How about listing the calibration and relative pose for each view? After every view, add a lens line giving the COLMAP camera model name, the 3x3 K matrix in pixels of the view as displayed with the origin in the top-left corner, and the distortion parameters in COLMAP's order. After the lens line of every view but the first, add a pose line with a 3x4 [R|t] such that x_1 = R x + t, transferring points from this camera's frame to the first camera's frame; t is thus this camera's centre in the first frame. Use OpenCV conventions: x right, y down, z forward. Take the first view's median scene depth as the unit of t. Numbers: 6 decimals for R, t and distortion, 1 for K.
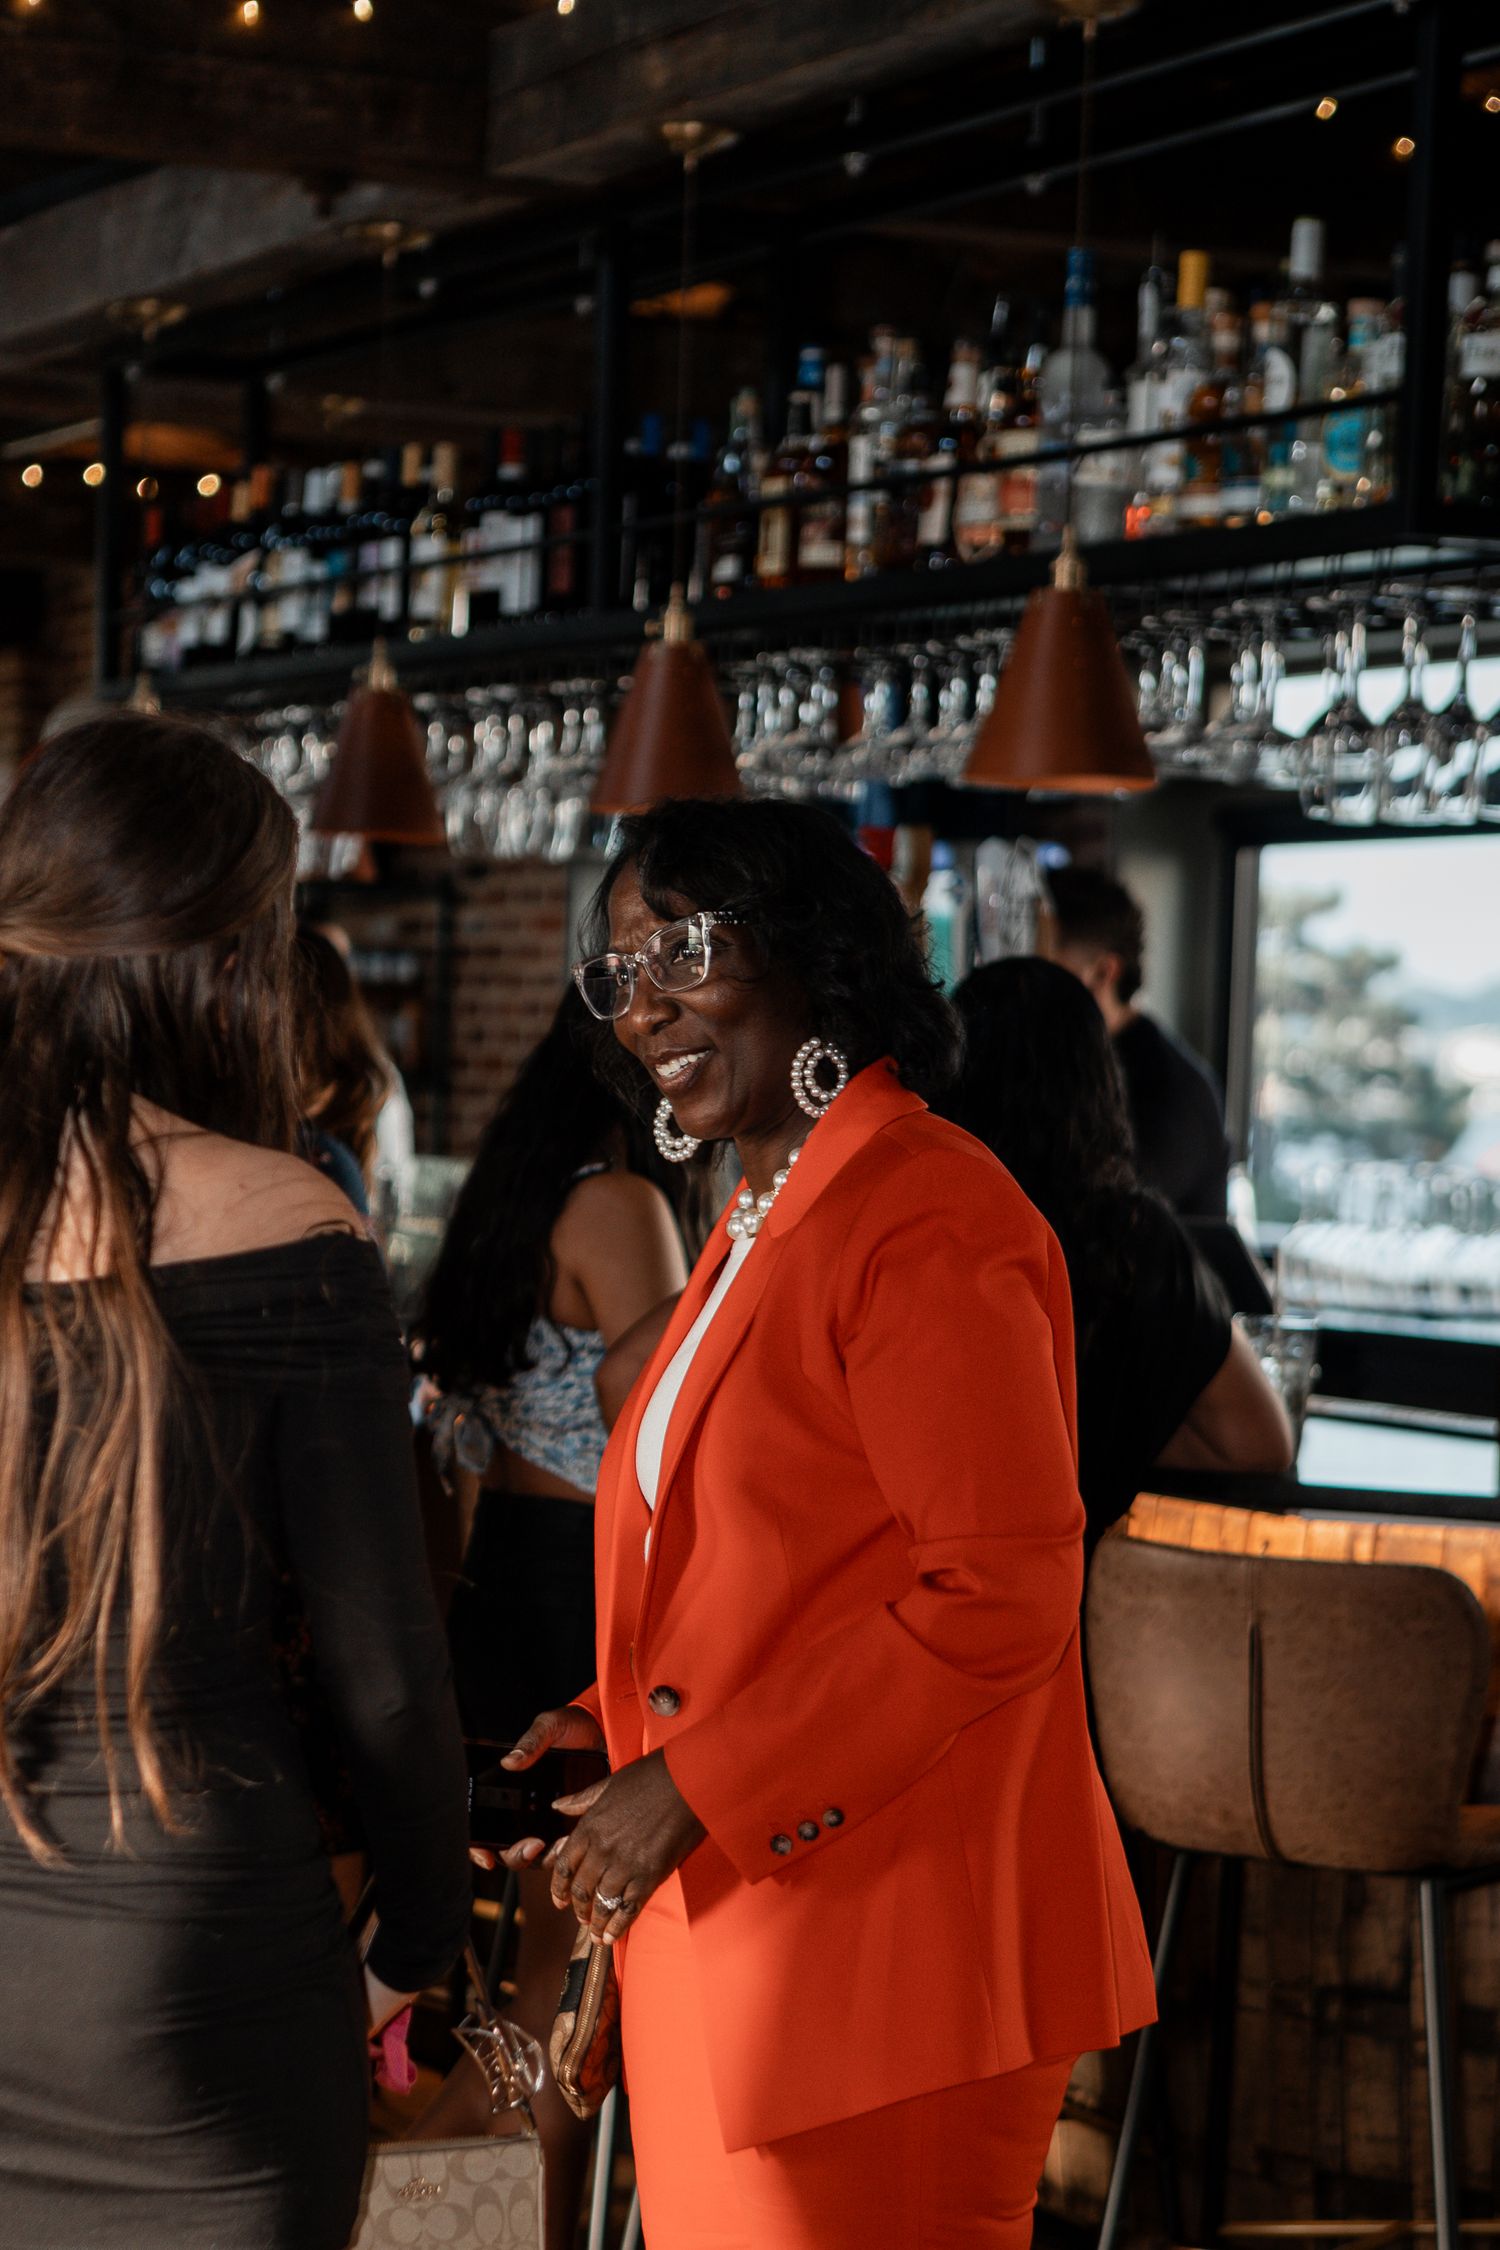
lens RADIAL K [[5190.9, 0, 749.4], [0, 5190.9, 1126.4], [0, 0, 1]] dist [0.669660, 0.000000]
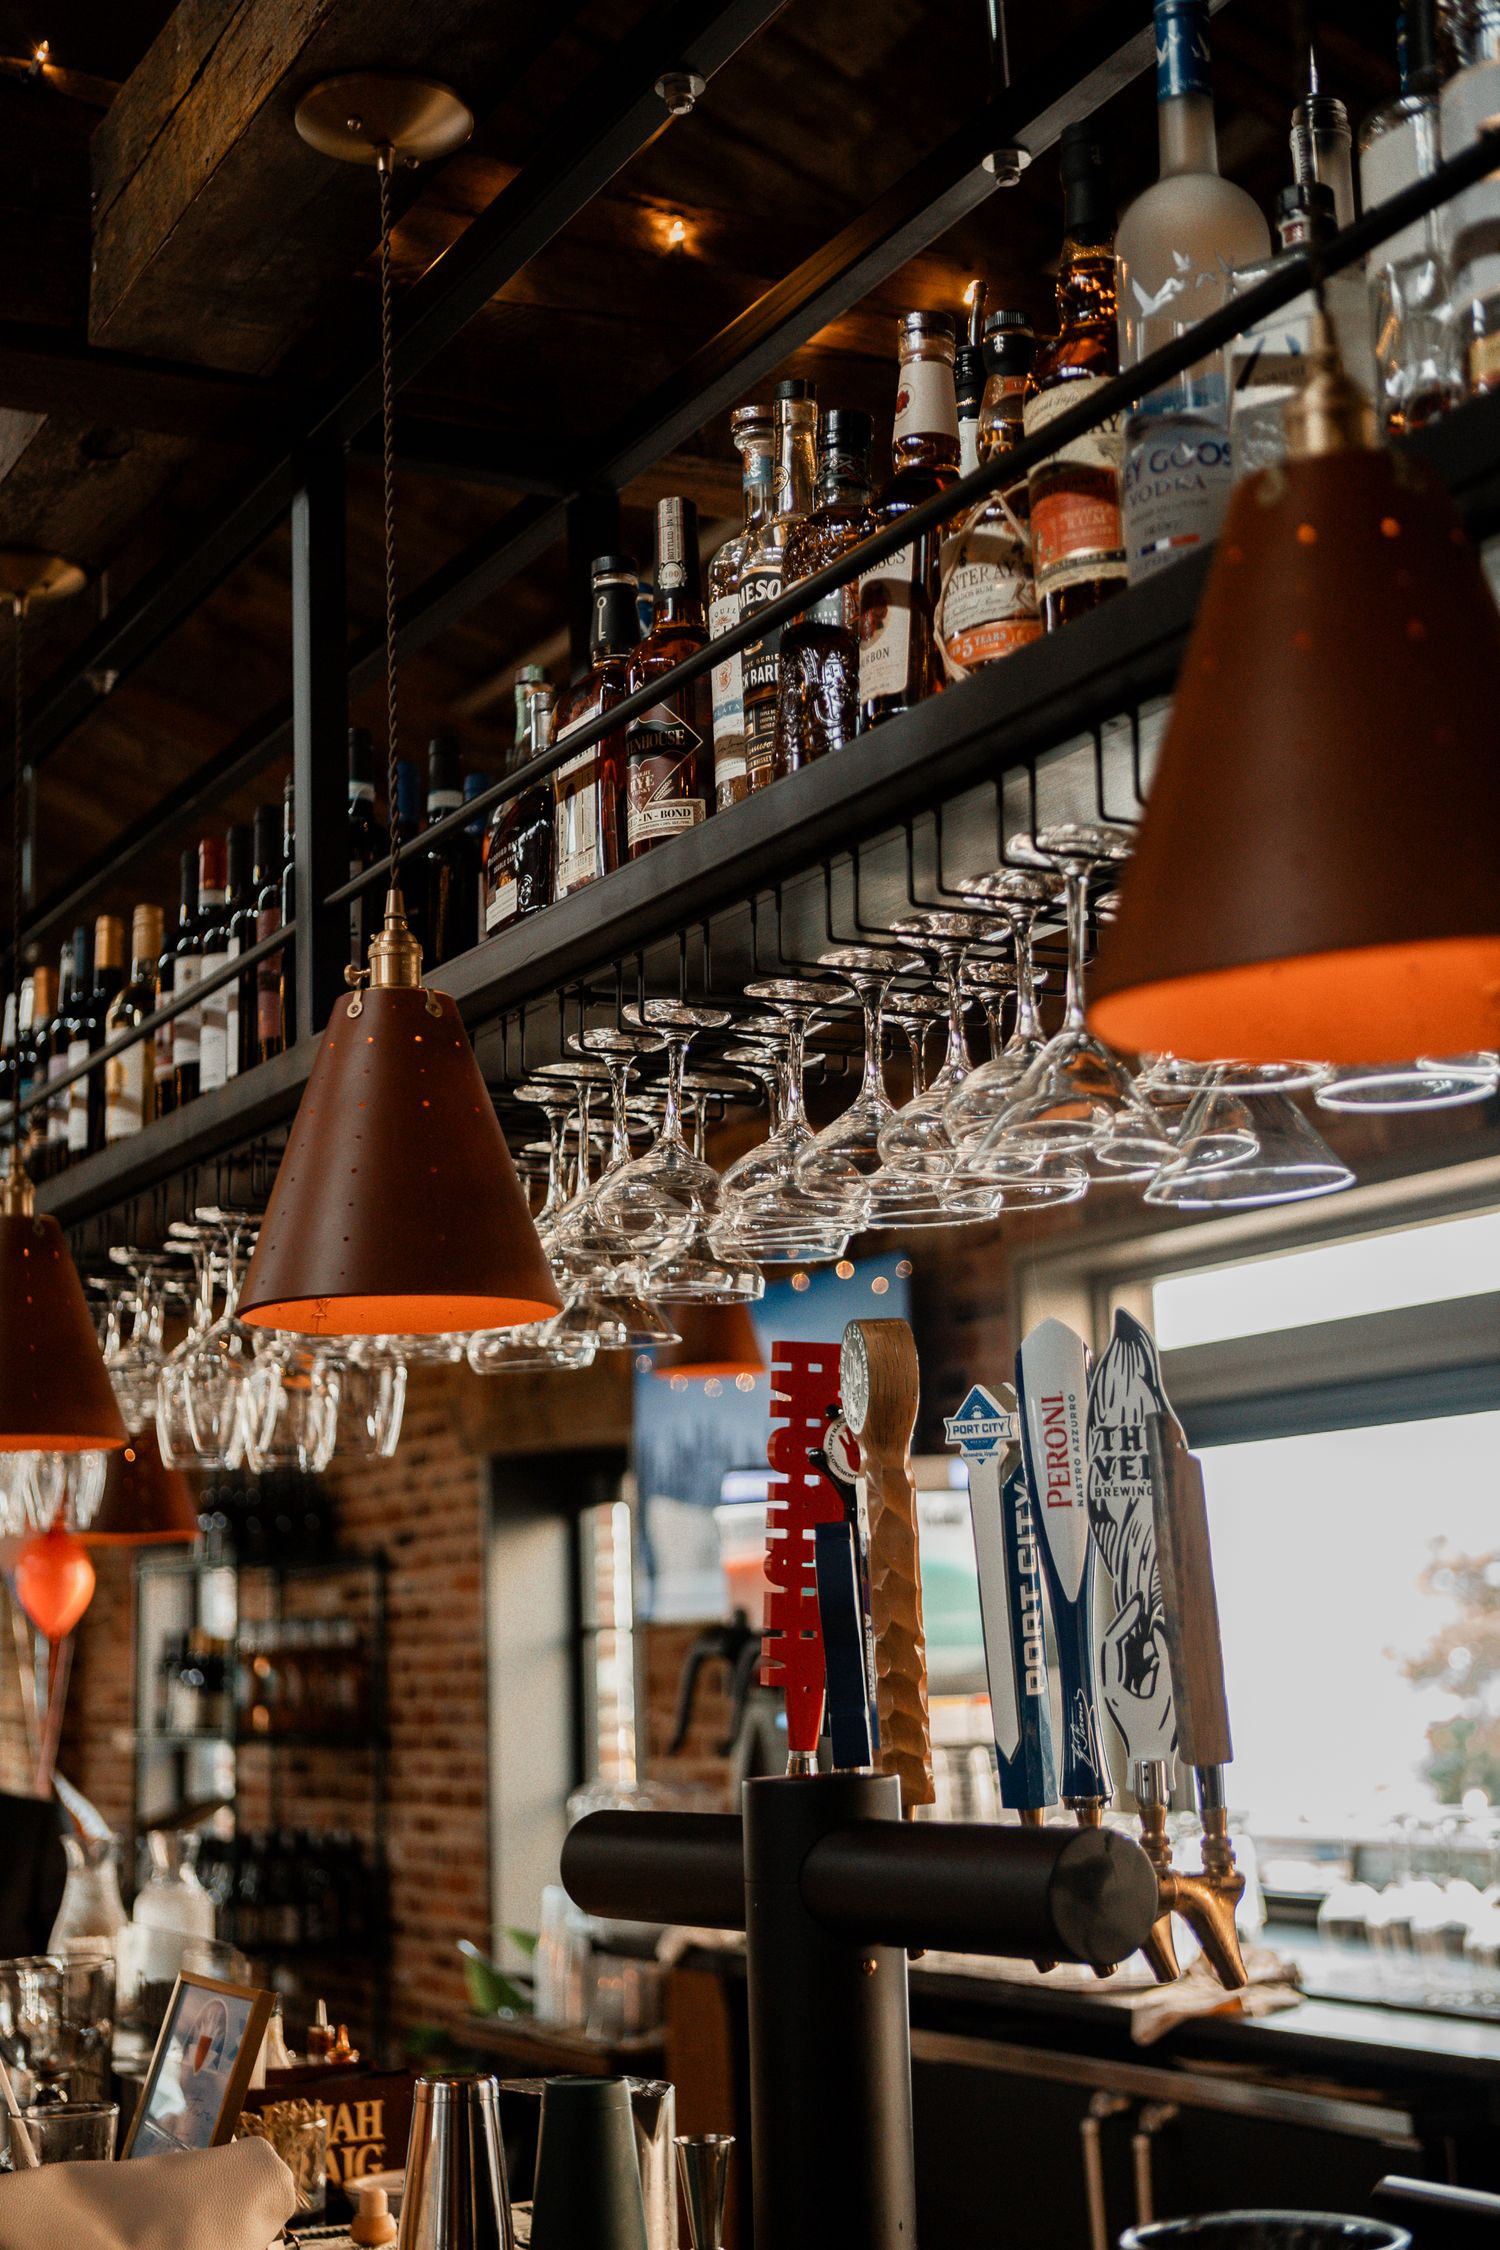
lens RADIAL K [[3101.9, 0, 751.4], [0, 3101.9, 1120.3], [0, 0, 1]] dist [-0.008719, 0.000000]
pose [[0.997344, -0.065032, 0.032811, 0.008322], [0.069981, 0.980443, -0.183940, -0.016888], [-0.020208, 0.185748, 0.982390, 0.559742]]
